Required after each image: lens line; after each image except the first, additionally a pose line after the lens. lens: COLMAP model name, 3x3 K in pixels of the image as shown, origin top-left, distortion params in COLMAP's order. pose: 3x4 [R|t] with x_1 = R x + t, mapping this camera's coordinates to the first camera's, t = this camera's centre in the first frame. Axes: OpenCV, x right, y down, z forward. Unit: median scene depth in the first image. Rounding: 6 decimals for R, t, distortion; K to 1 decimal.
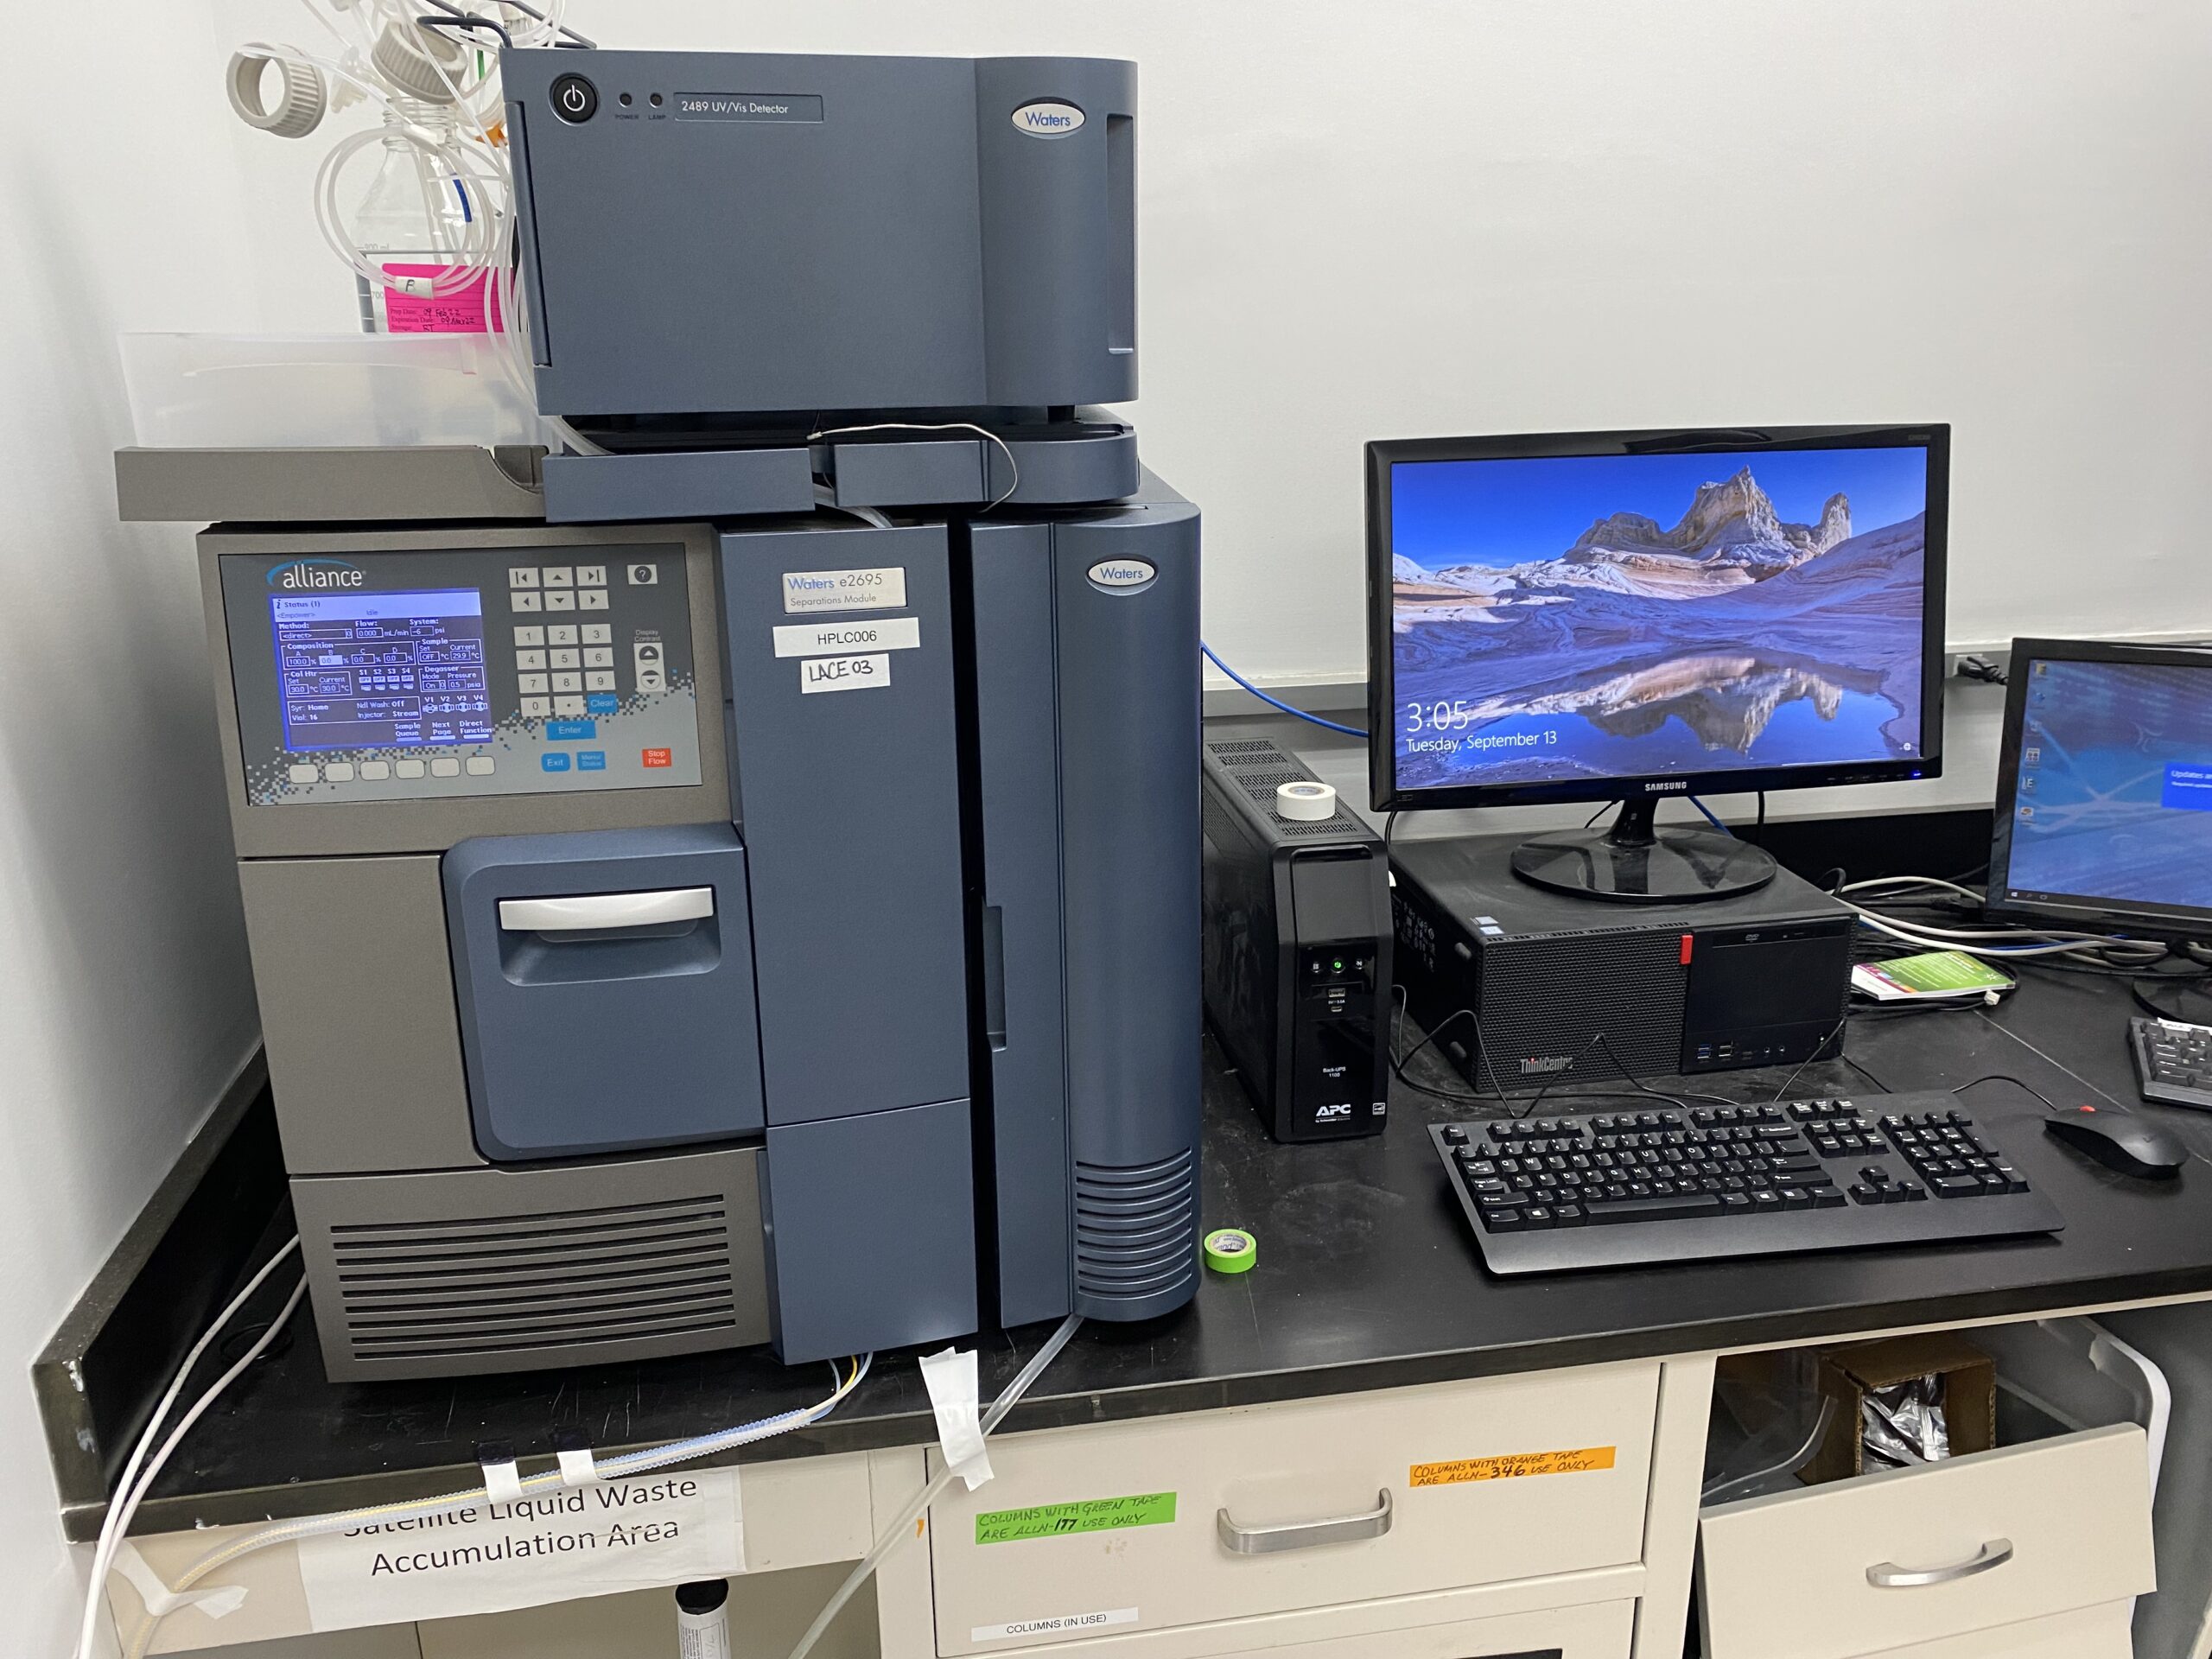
lens RADIAL K [[1717.2, 0, 1106.0], [0, 1717.2, 829.5], [0, 0, 1]] dist [-0.008678, -0.003037]
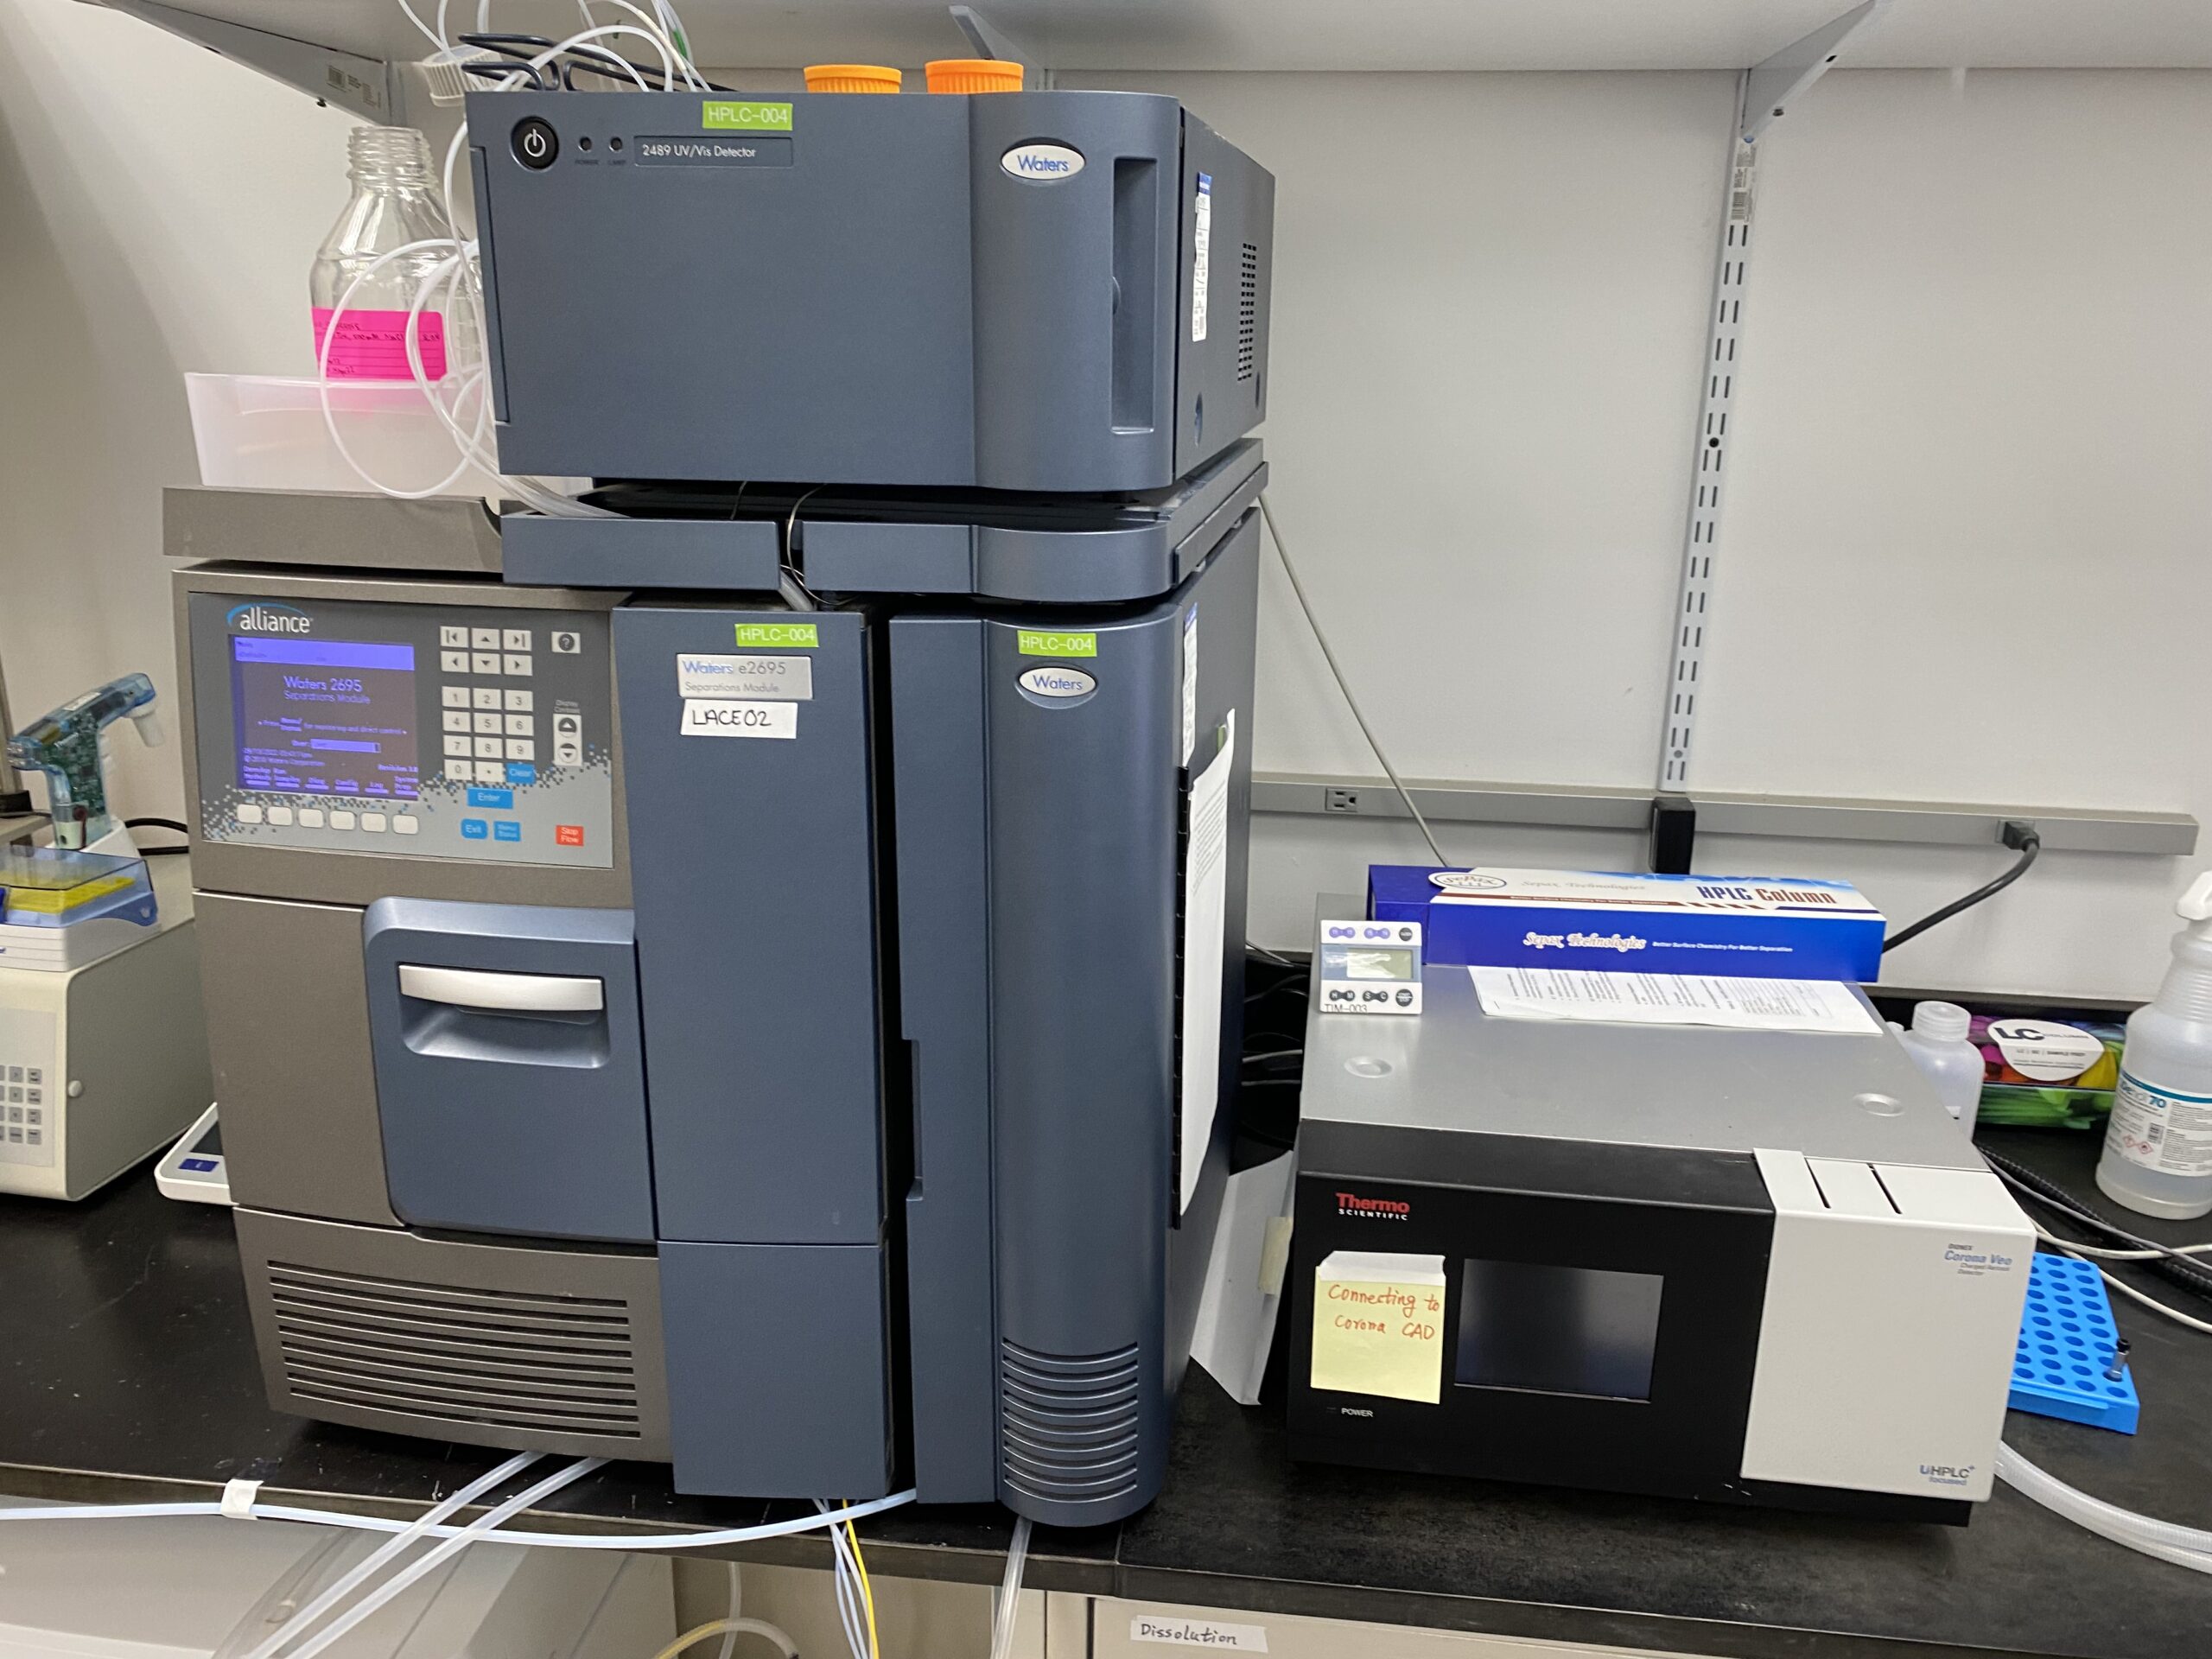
lens RADIAL K [[1717.2, 0, 1106.0], [0, 1717.2, 829.5], [0, 0, 1]] dist [-0.008678, -0.003037]
pose [[0.947593, 0.110021, -0.299938, 0.305428], [-0.115996, 0.993247, -0.002130, -0.078516], [0.297679, 0.036810, 0.953956, 0.190126]]
